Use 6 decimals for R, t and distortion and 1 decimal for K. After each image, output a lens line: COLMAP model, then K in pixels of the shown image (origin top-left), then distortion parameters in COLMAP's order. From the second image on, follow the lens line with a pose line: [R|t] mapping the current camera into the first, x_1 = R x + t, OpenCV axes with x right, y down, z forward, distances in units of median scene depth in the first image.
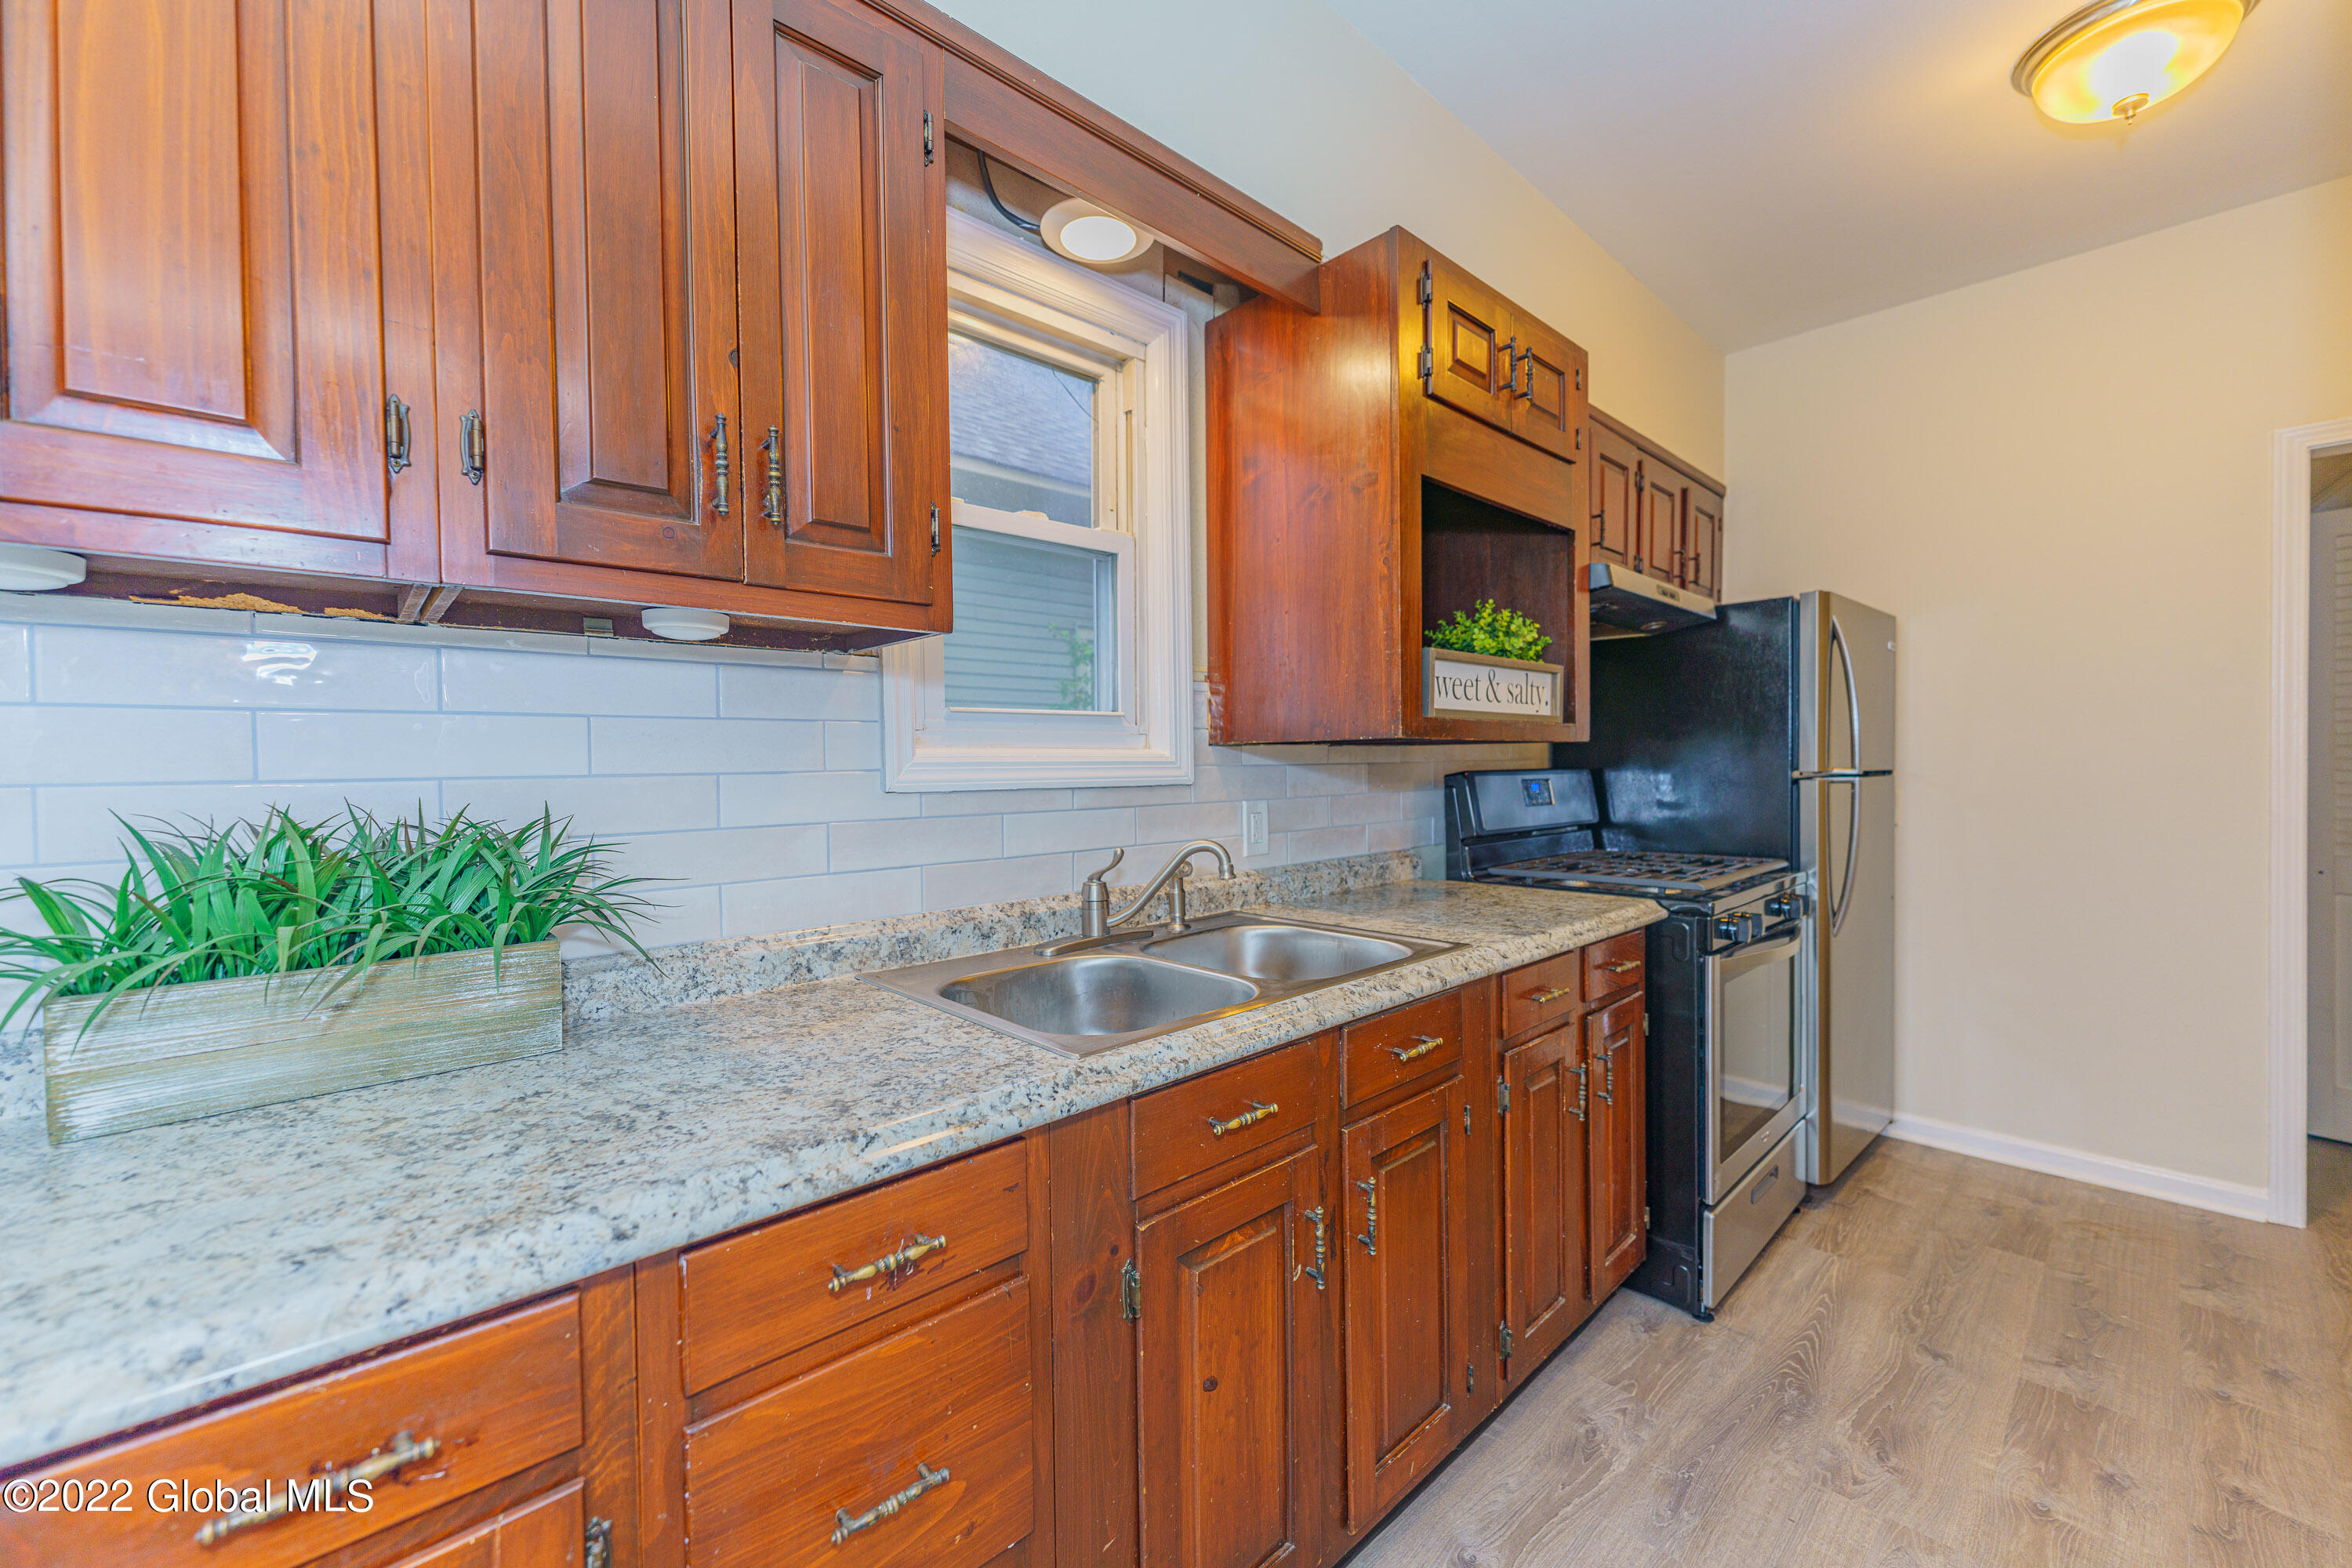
lens RADIAL K [[938.9, 0, 1174.0], [0, 938.9, 780.4], [0, 0, 1]] dist [-0.000504, -0.000218]
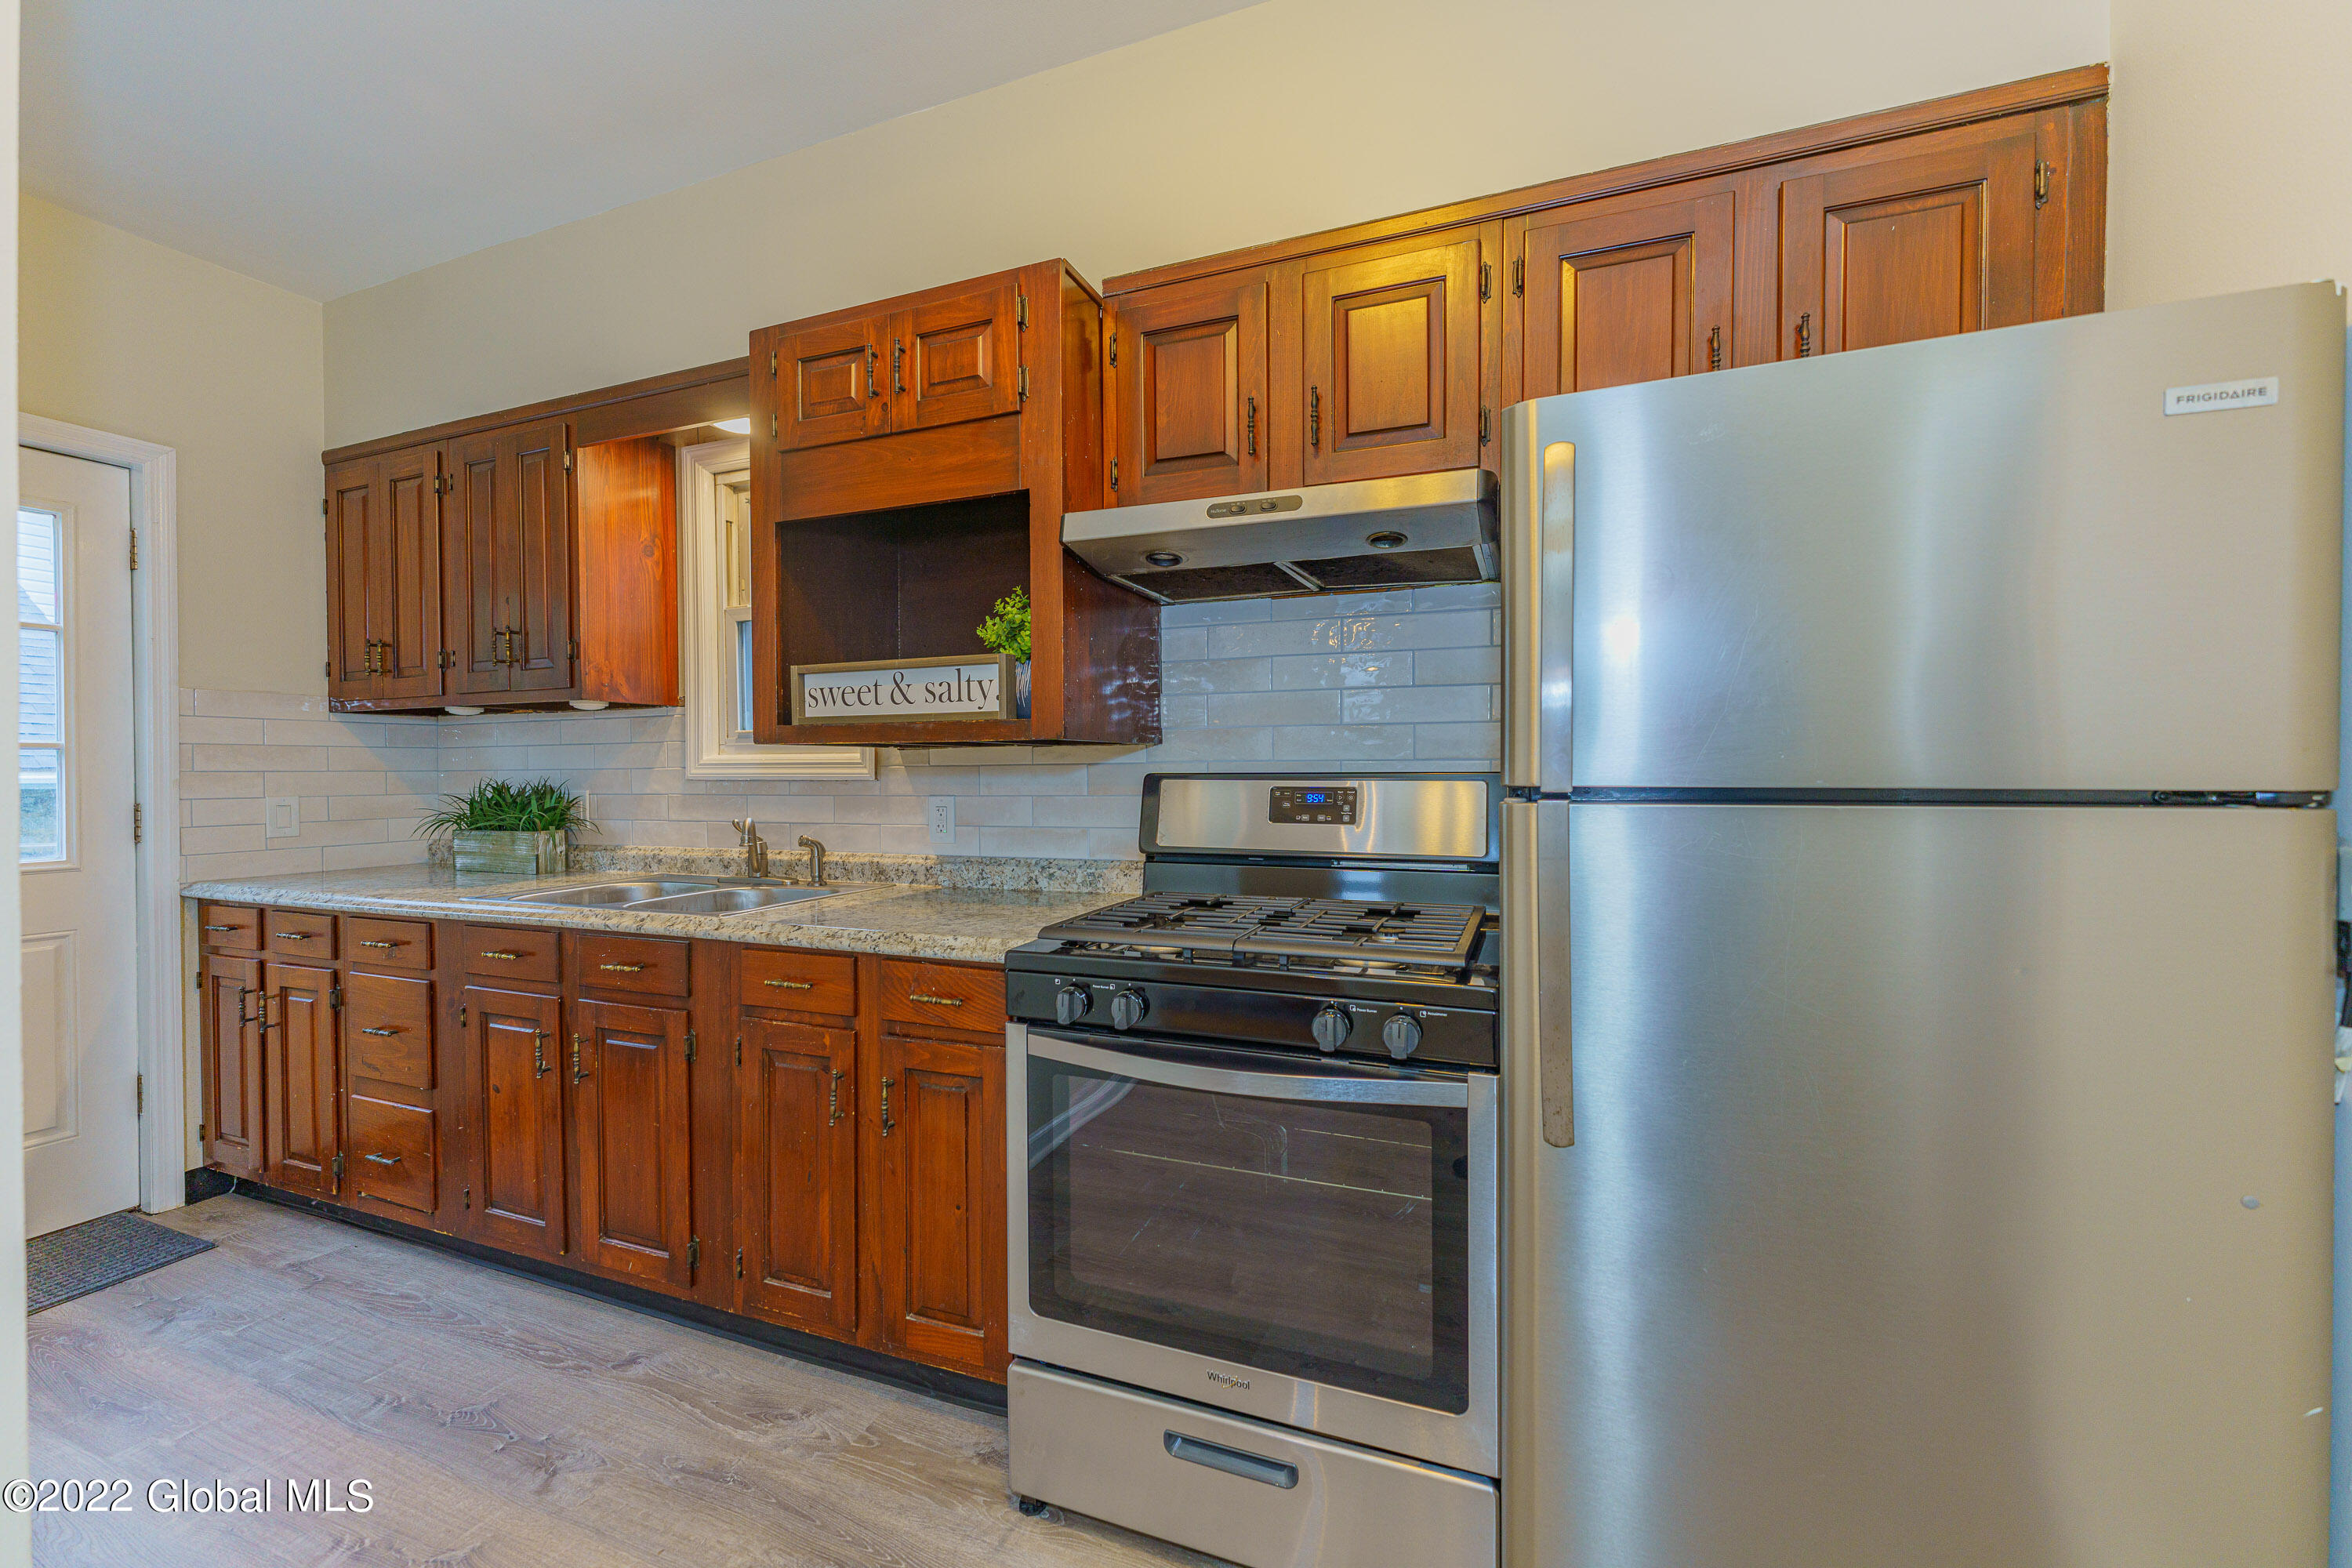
lens RADIAL K [[938.9, 0, 1174.0], [0, 938.9, 780.4], [0, 0, 1]] dist [-0.000504, -0.000218]
pose [[0.422671, 0.019698, -0.906069, 1.500191], [-0.015054, 0.999778, 0.014713, -0.023123], [0.906158, 0.007421, 0.422874, 0.917216]]
